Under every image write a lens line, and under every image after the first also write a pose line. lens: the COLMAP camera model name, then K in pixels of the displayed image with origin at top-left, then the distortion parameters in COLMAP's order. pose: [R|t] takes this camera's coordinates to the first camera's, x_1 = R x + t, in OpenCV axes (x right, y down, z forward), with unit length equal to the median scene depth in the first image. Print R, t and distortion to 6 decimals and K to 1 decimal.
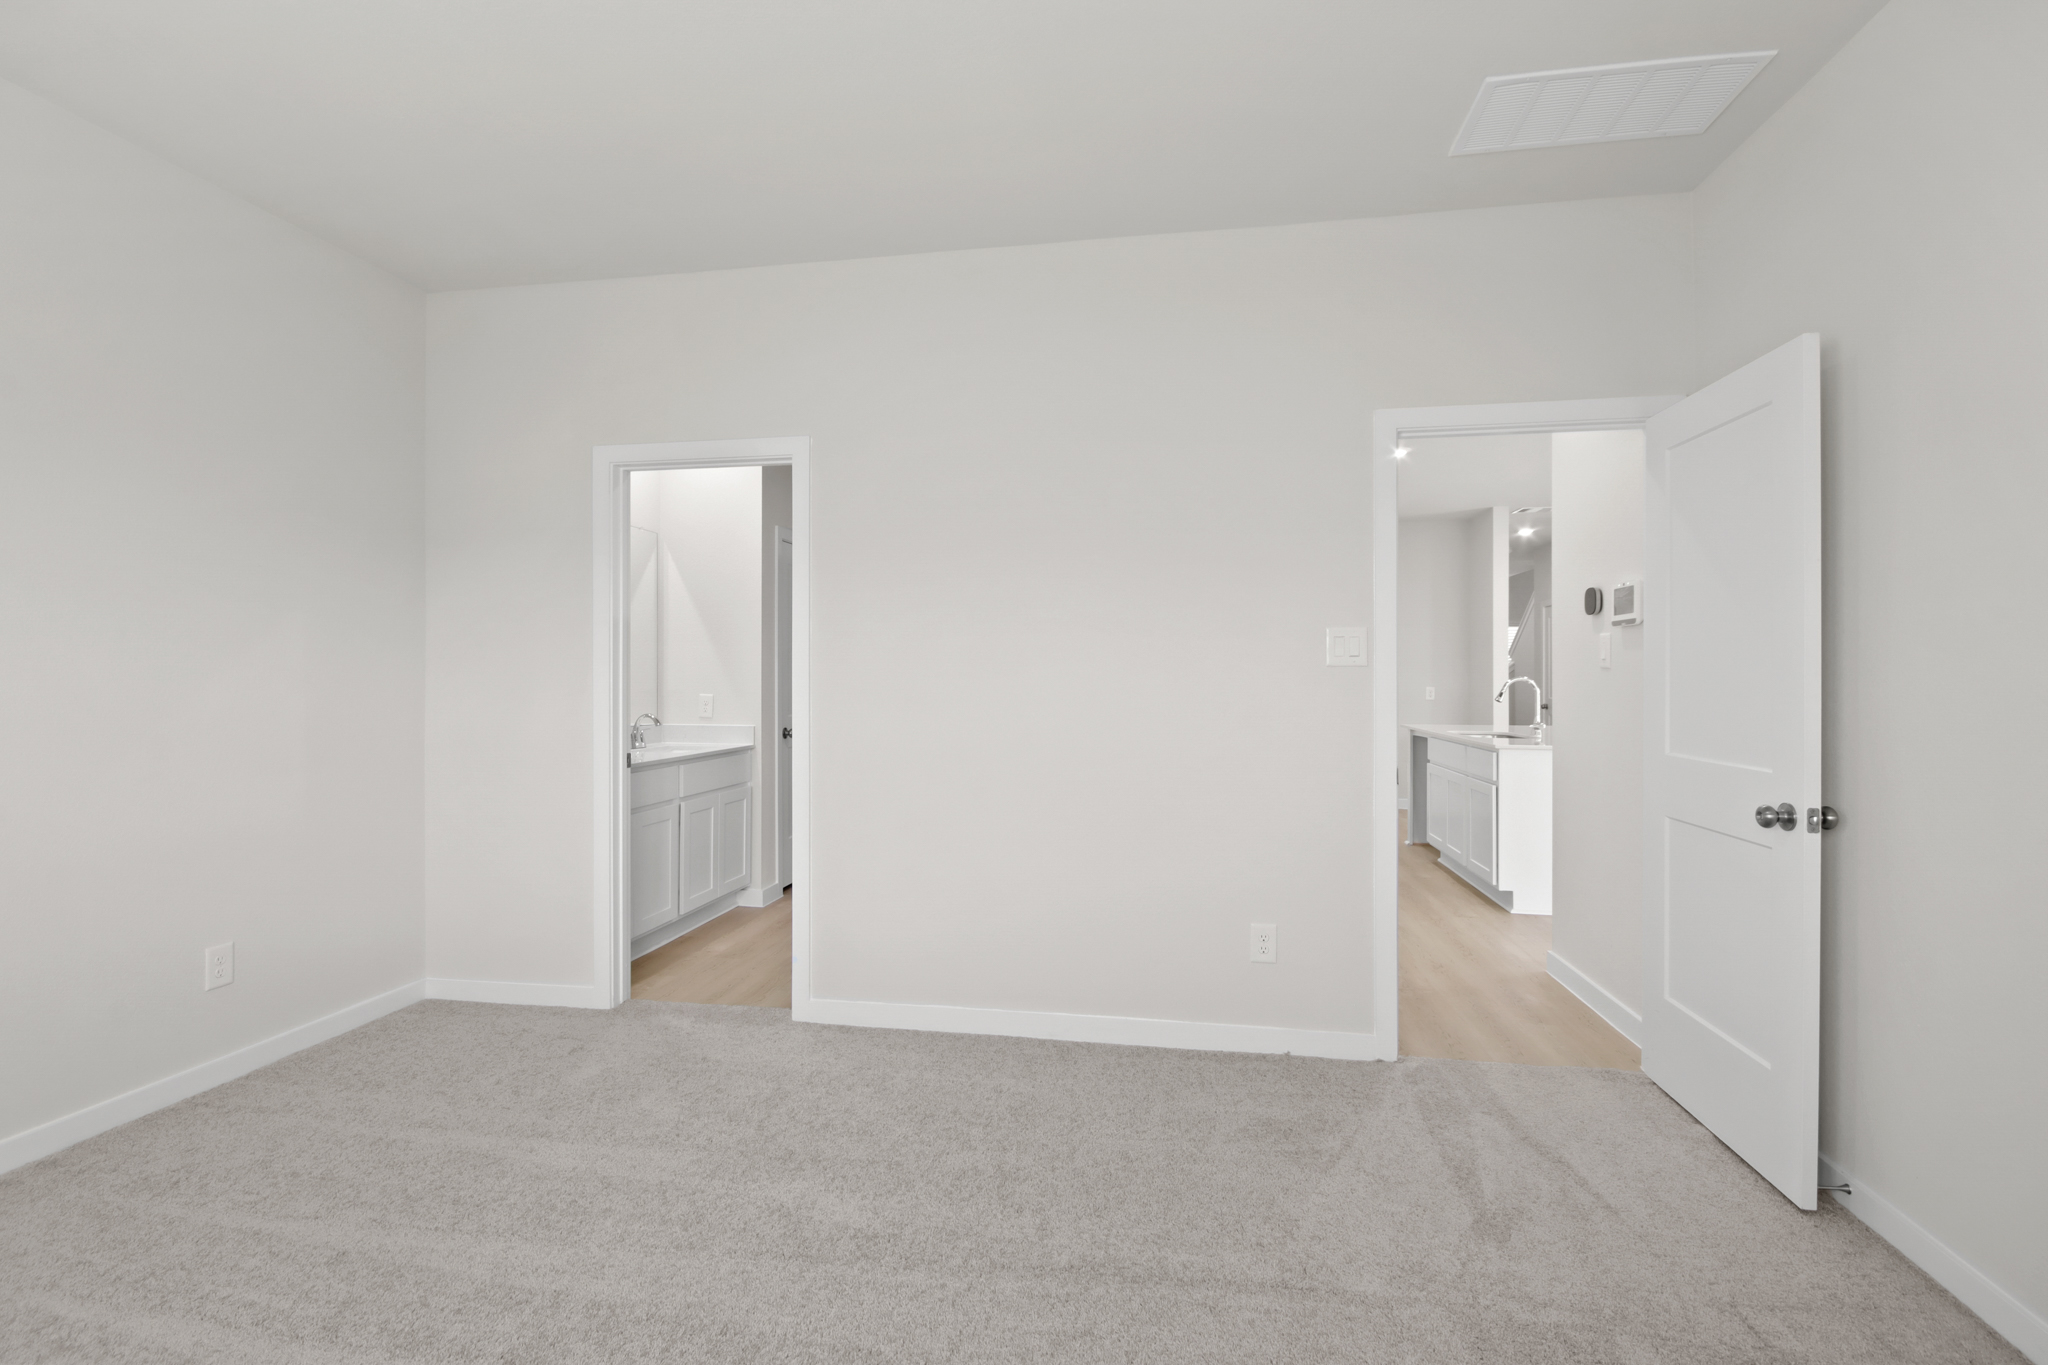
lens RADIAL K [[954.8, 0, 1019.2], [0, 954.8, 670.9], [0, 0, 1]] dist [-0.022755, -0.000027]
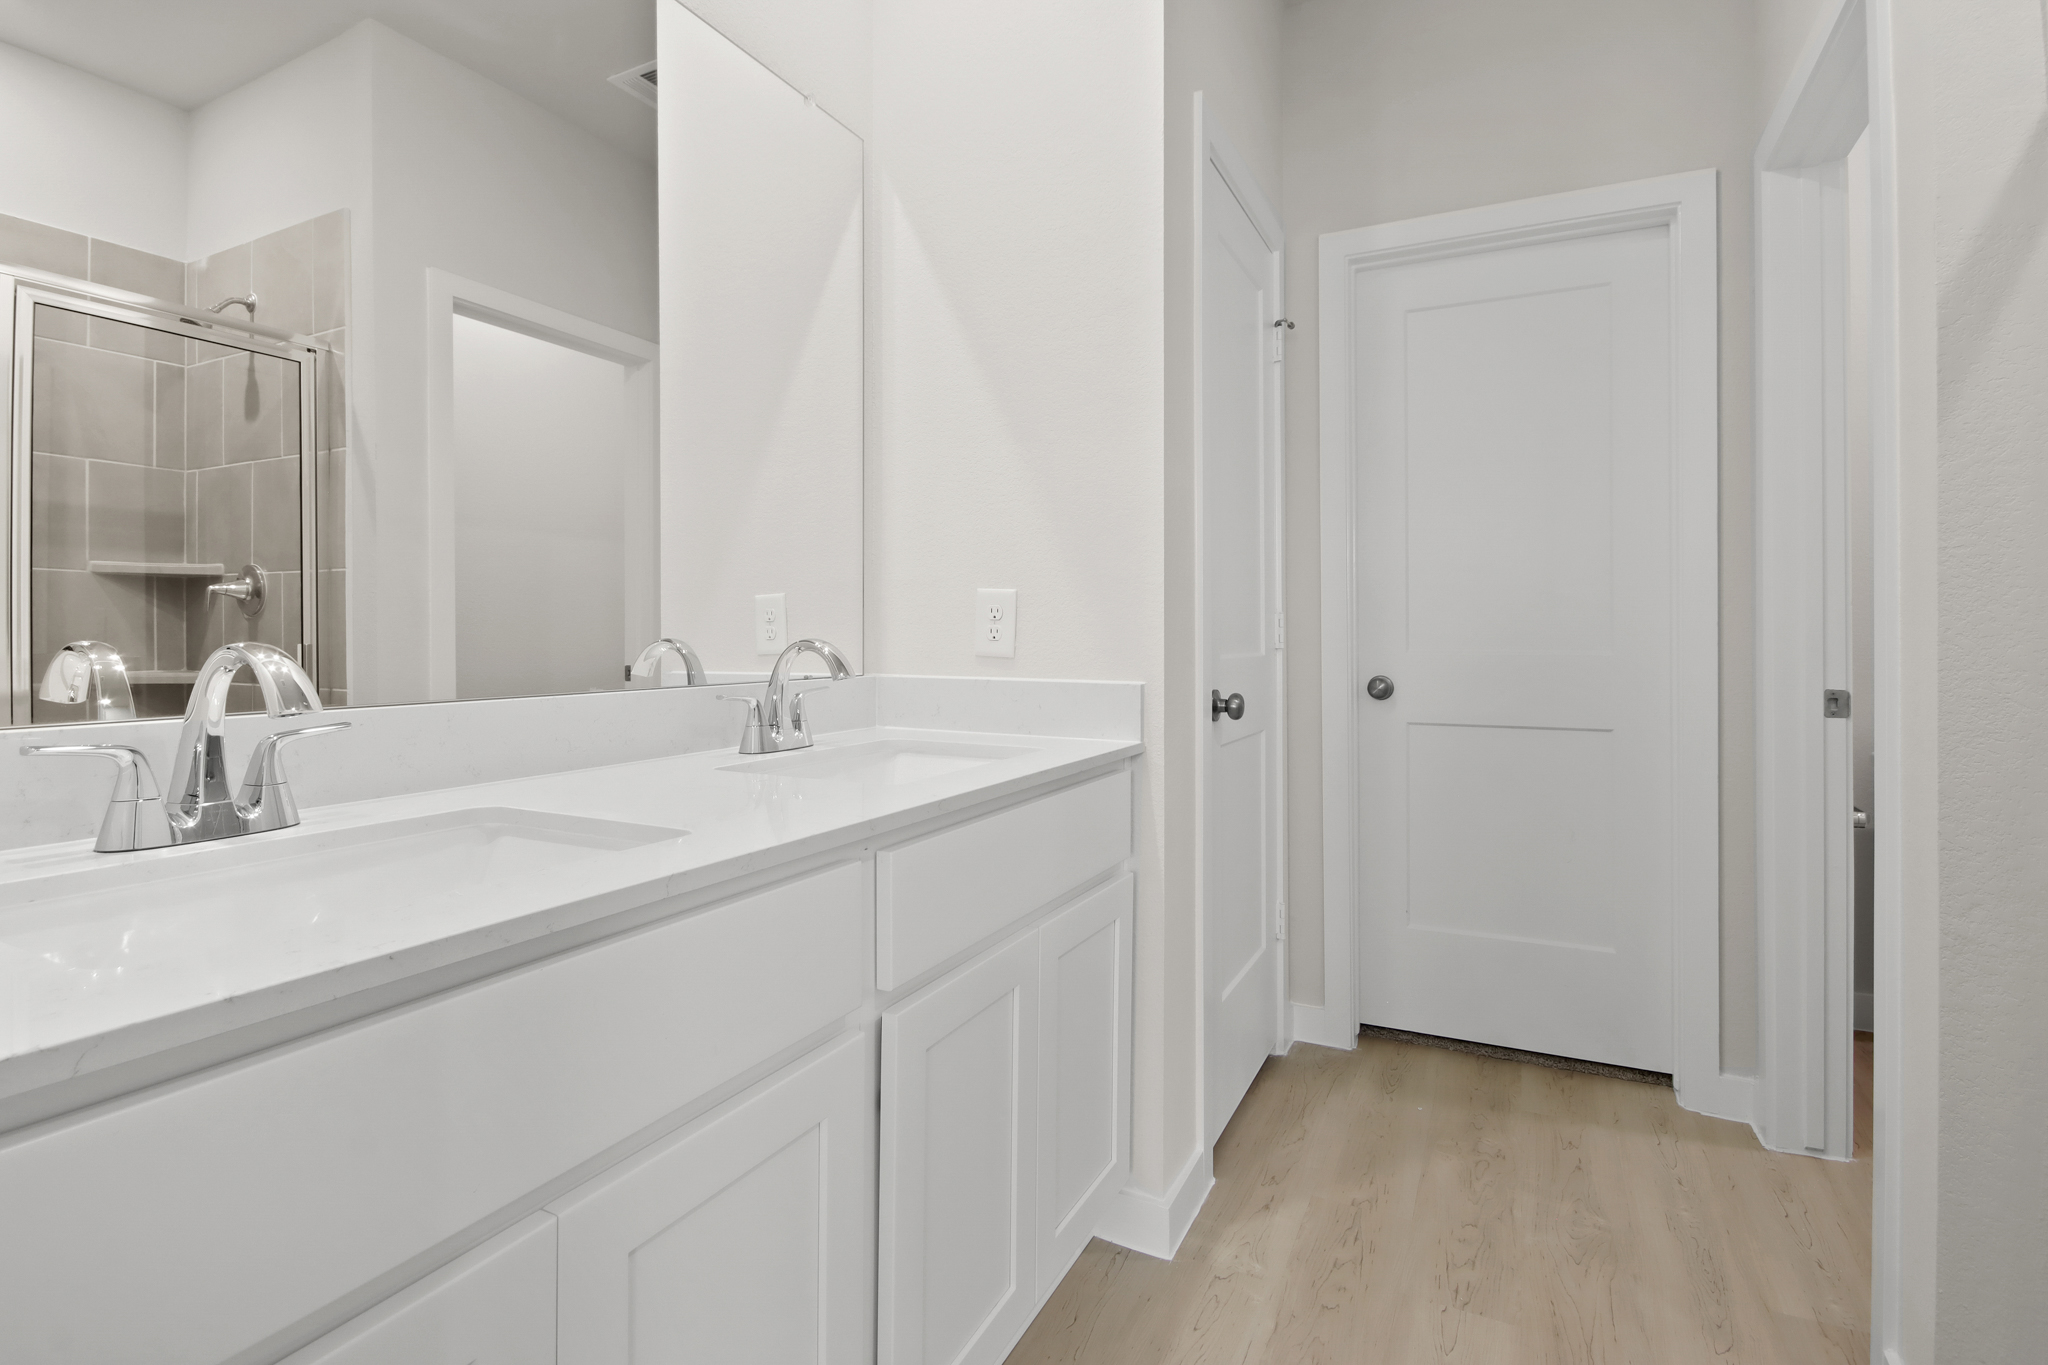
lens RADIAL K [[971.8, 0, 1021.7], [0, 971.8, 638.2], [0, 0, 1]] dist [0.000237, 0.001119]
pose [[0.955701, -0.004911, -0.294299, -0.222848], [0.004796, 0.999988, -0.001111, 0.043077], [0.294301, -0.000350, 0.955713, 0.685911]]
